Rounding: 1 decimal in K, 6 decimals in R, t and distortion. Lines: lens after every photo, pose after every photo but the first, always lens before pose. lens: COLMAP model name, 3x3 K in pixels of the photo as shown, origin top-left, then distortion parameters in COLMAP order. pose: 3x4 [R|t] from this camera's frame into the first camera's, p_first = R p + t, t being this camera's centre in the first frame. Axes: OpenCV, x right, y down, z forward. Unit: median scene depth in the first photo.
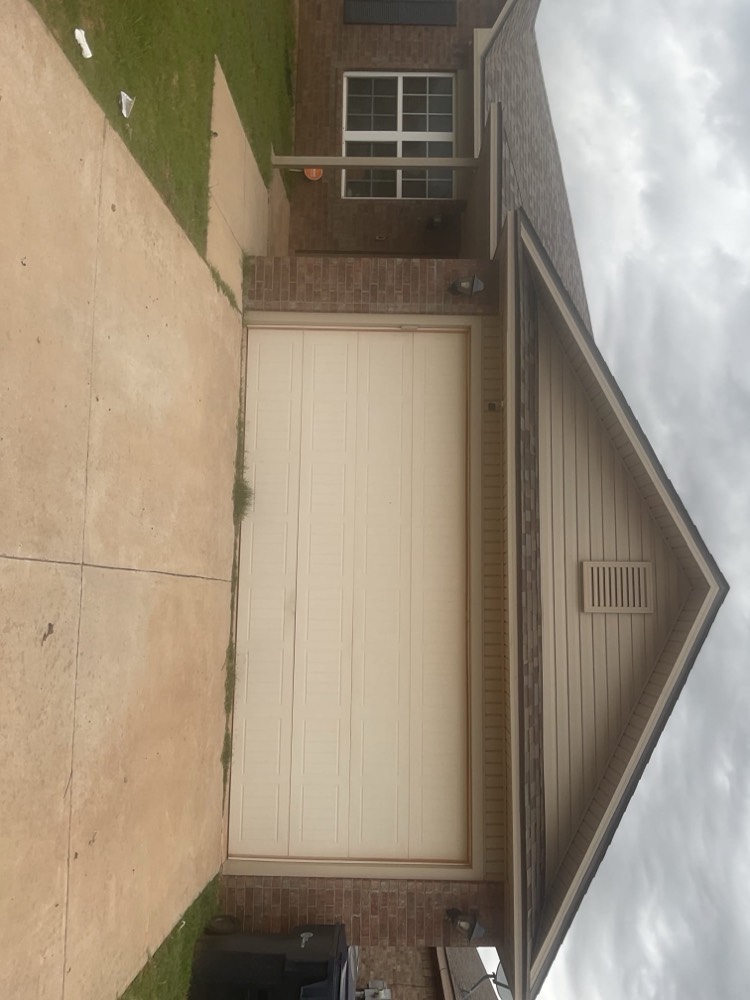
lens RADIAL K [[788.9, 0, 375.0], [0, 788.9, 500.0], [0, 0, 1]] dist [0.088005, -0.141356]
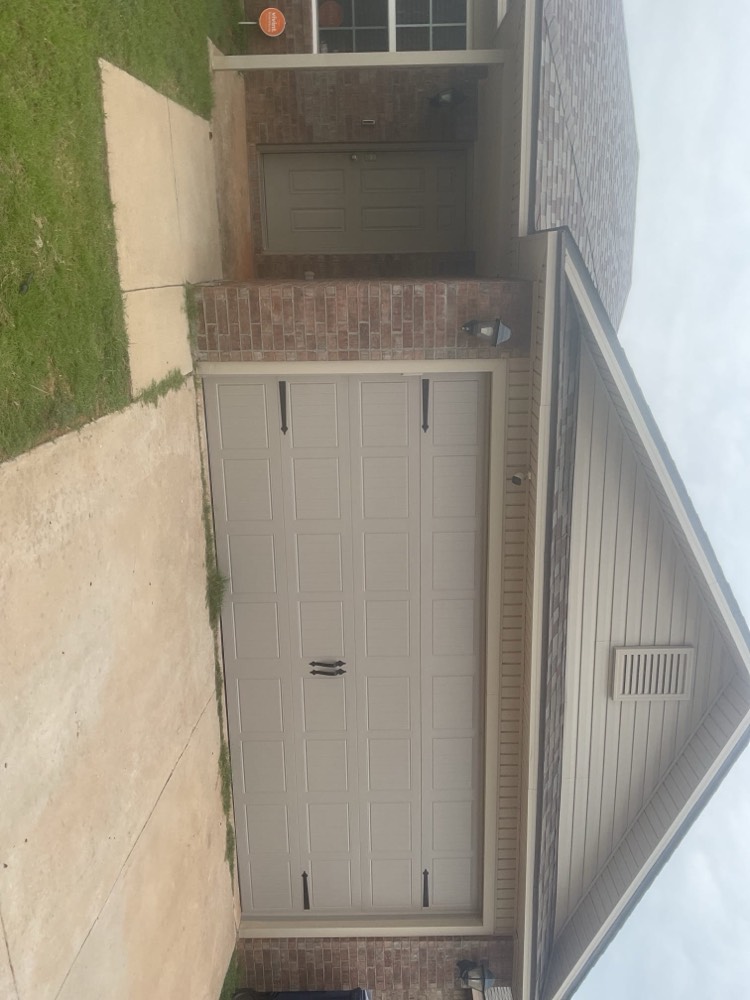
lens RADIAL K [[788.9, 0, 375.0], [0, 788.9, 500.0], [0, 0, 1]] dist [0.088005, -0.141356]
pose [[0.999424, -0.032918, -0.008284, 0.009840], [0.033606, 0.925201, 0.377987, -0.401357], [-0.004779, -0.378047, 0.925774, 0.244601]]
